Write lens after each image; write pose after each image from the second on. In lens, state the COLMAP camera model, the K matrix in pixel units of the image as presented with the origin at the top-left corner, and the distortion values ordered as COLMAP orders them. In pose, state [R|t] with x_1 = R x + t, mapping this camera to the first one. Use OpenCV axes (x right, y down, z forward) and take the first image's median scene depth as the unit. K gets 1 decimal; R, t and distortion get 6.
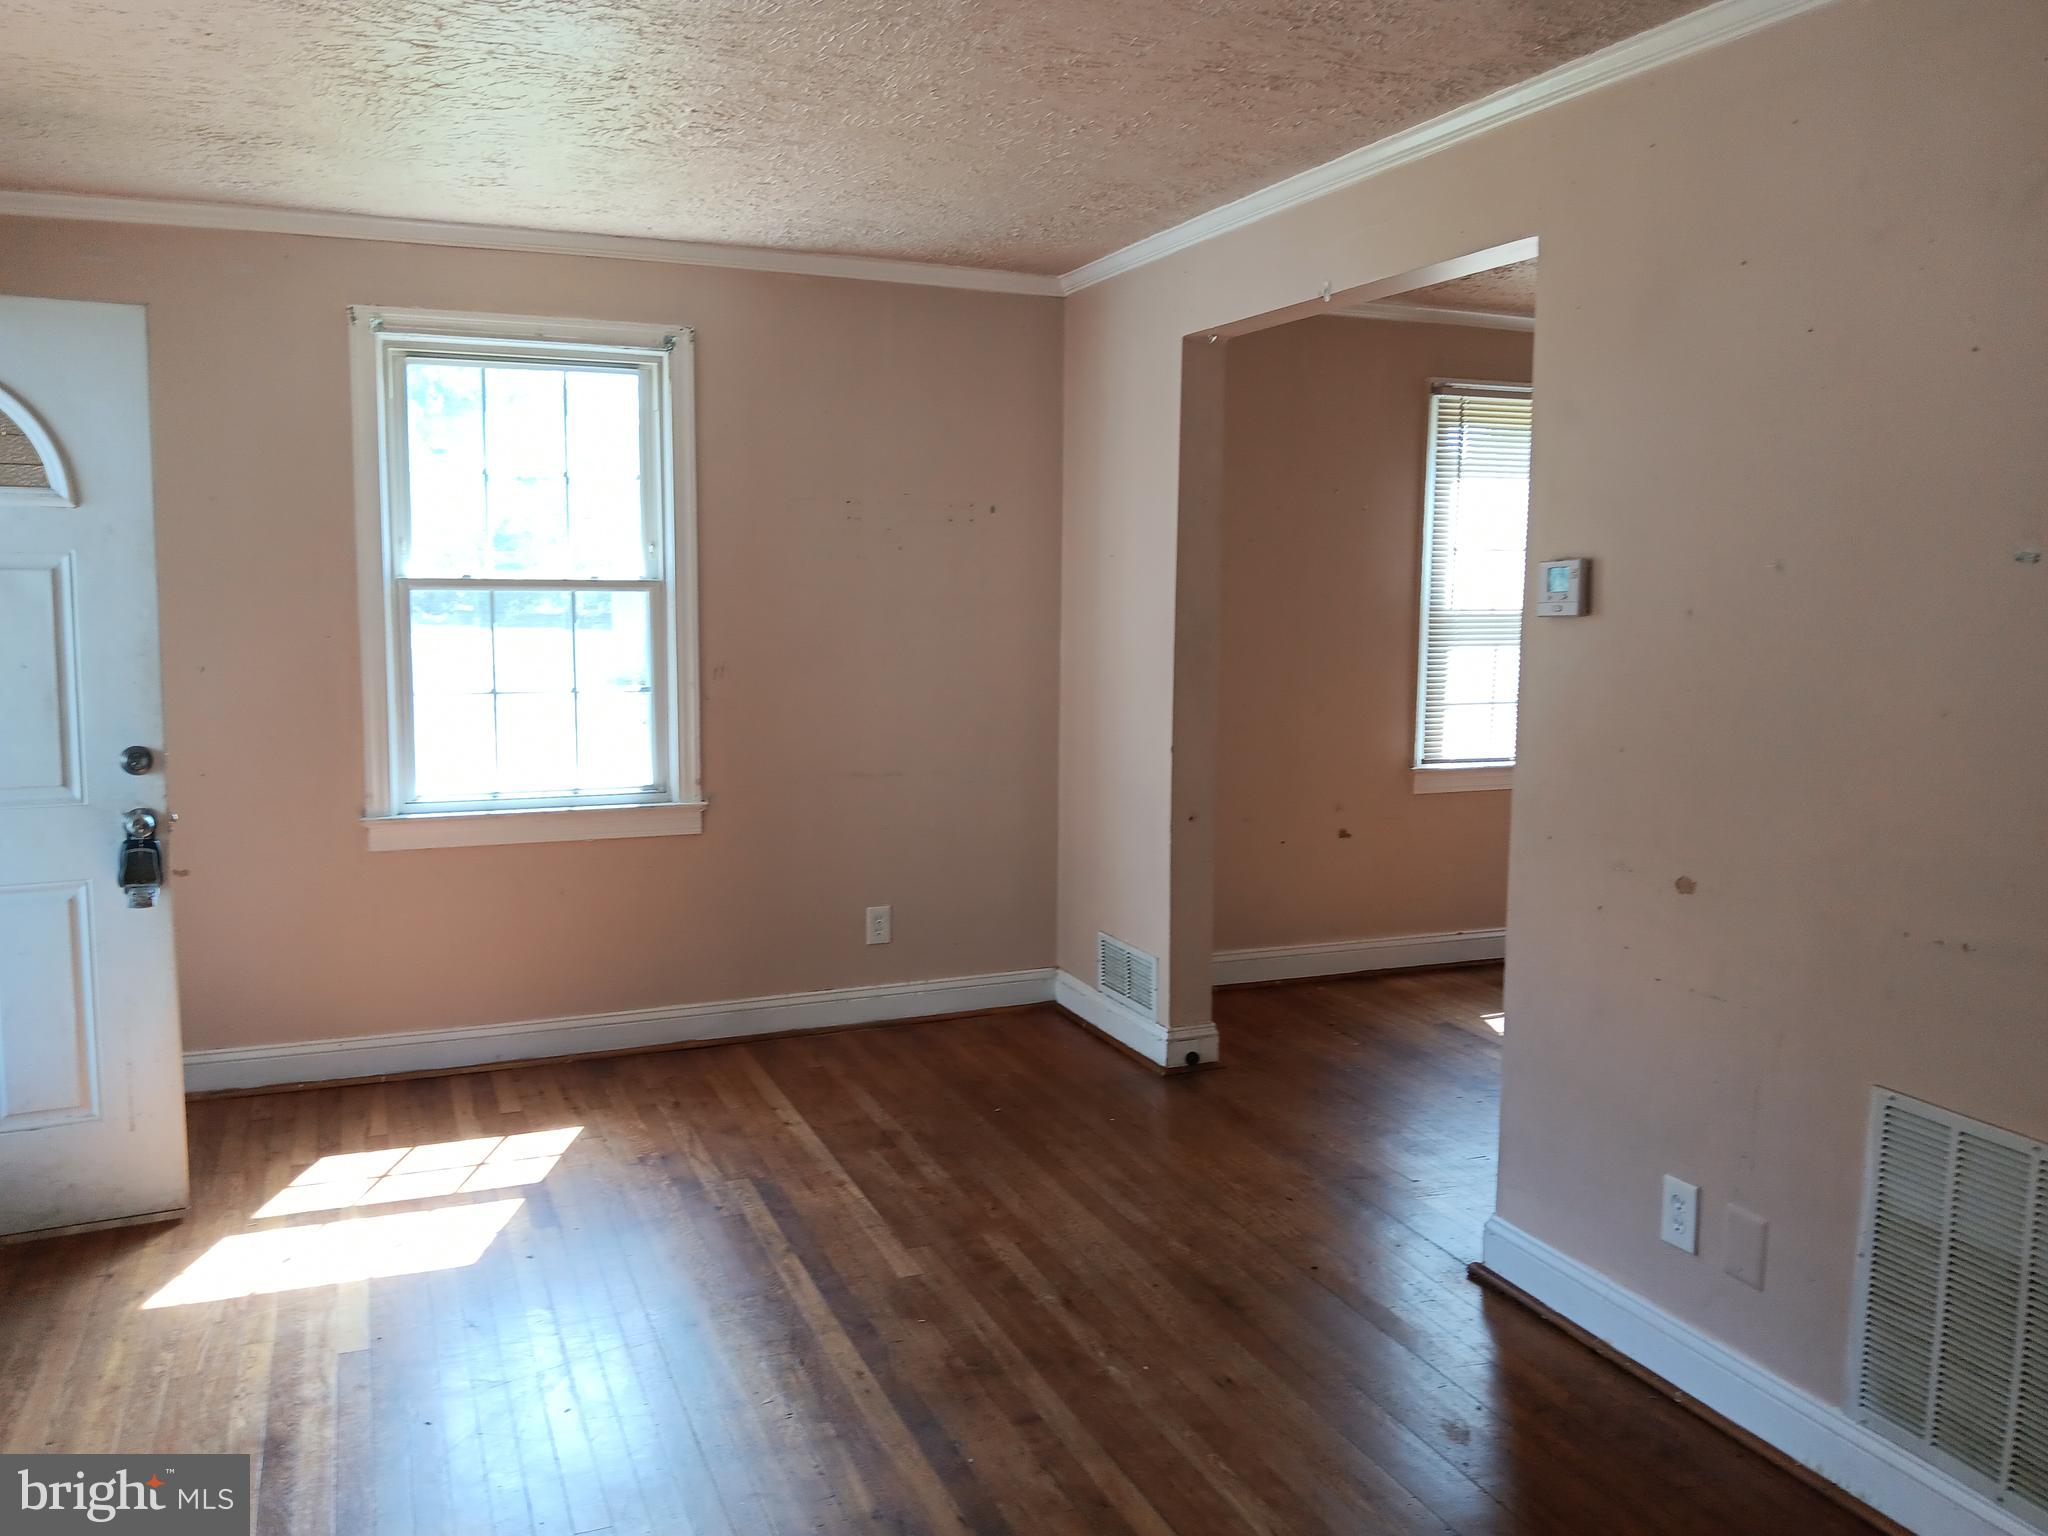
lens RADIAL K [[1580.5, 0, 1025.6], [0, 1580.5, 757.3], [0, 0, 1]] dist [0.106869, -0.264027]
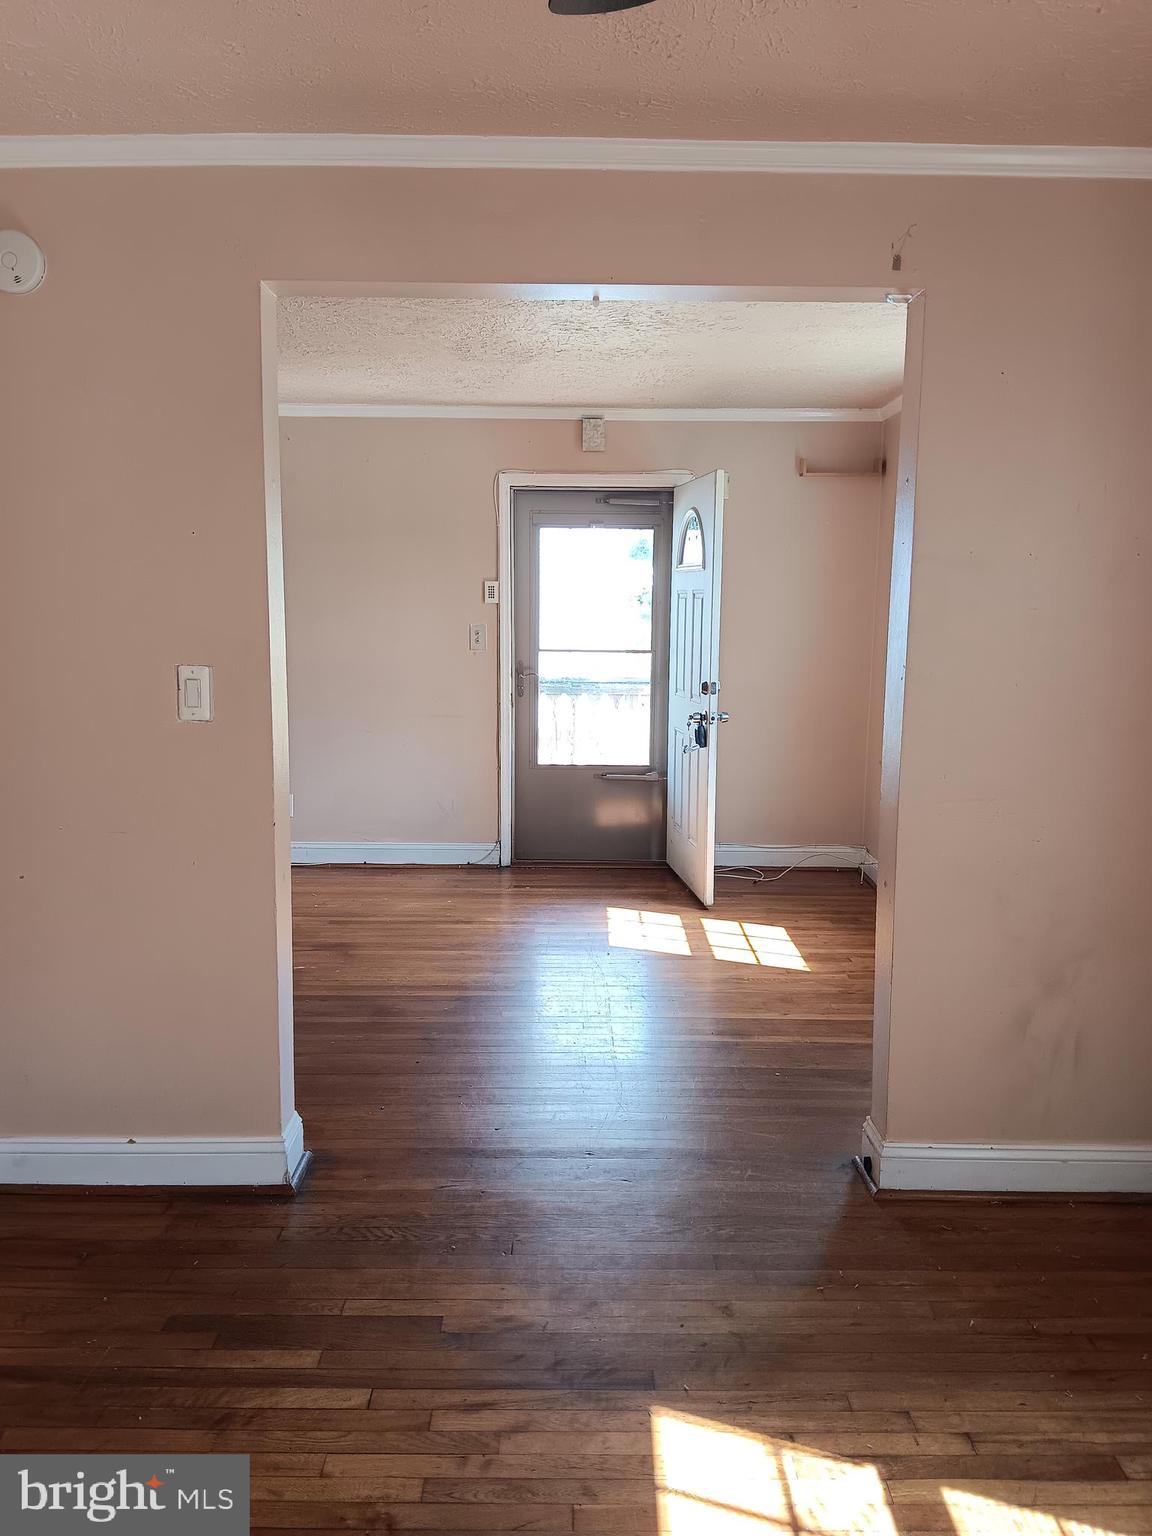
lens RADIAL K [[1185.3, 0, 574.9], [0, 1185.3, 769.9], [0, 0, 1]] dist [0.106869, -0.264027]
pose [[-0.381725, 0.119785, -0.916481, 0.777812], [-0.113723, 0.977945, 0.175186, -0.117957], [0.917253, 0.171098, -0.359683, 1.127971]]
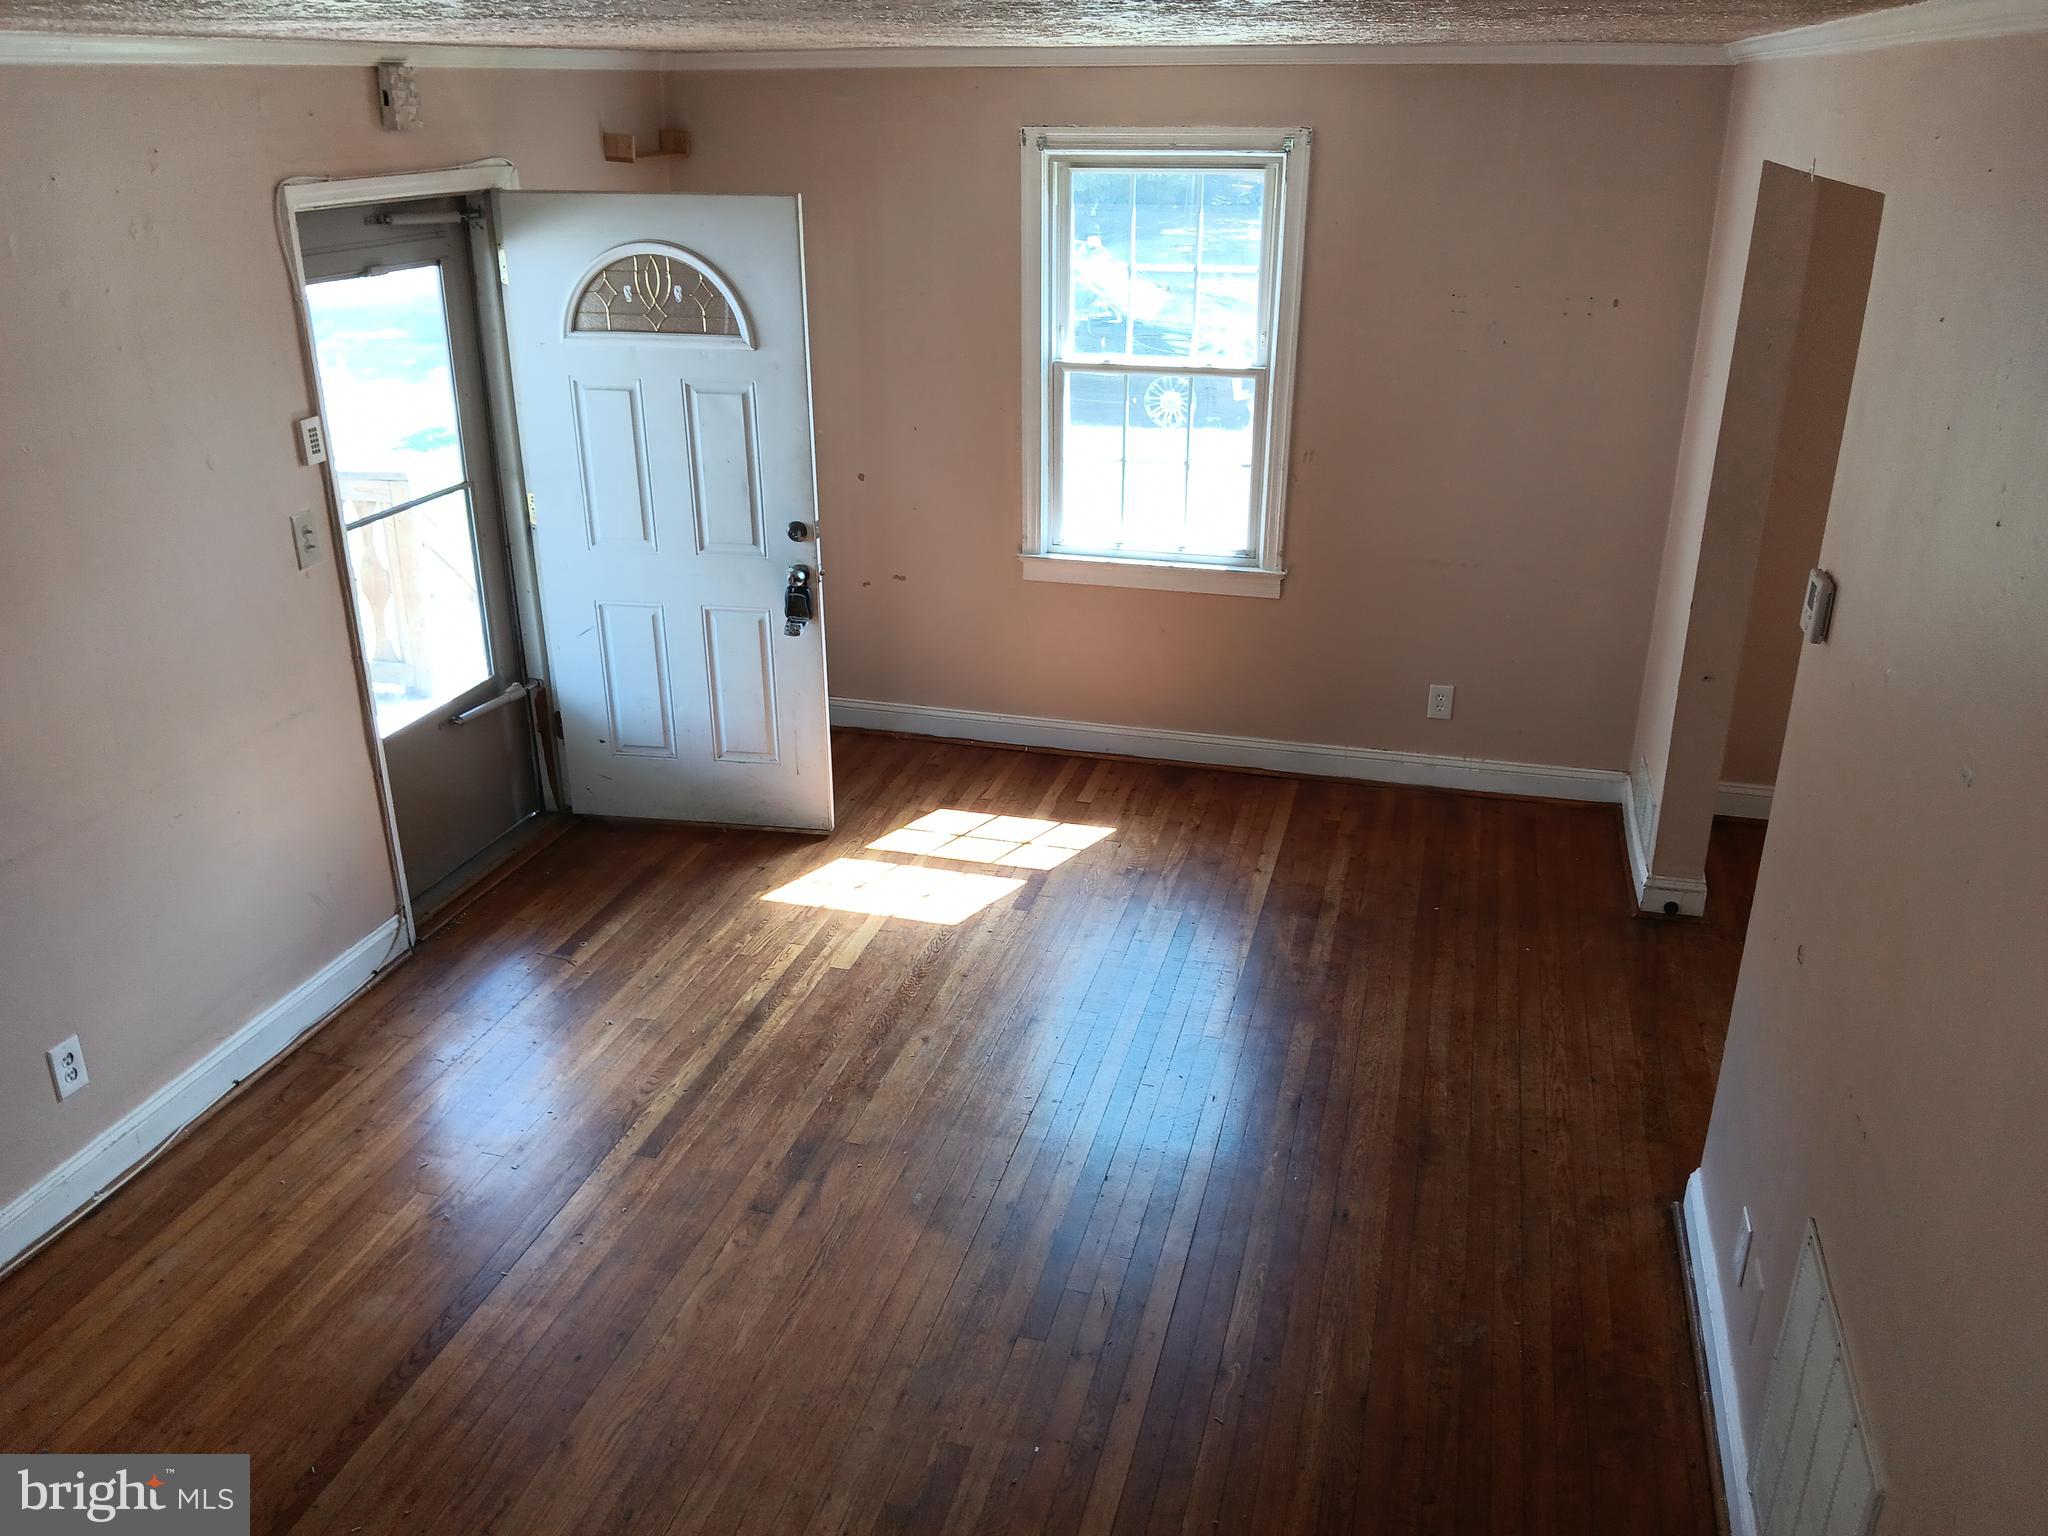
lens RADIAL K [[1580.5, 0, 1025.6], [0, 1580.5, 757.3], [0, 0, 1]] dist [0.106869, -0.264027]
pose [[0.786949, 0.226953, -0.573762, 0.366694], [-0.059802, 0.953573, 0.295166, -0.186934], [0.614113, -0.197968, 0.763986, -0.001259]]
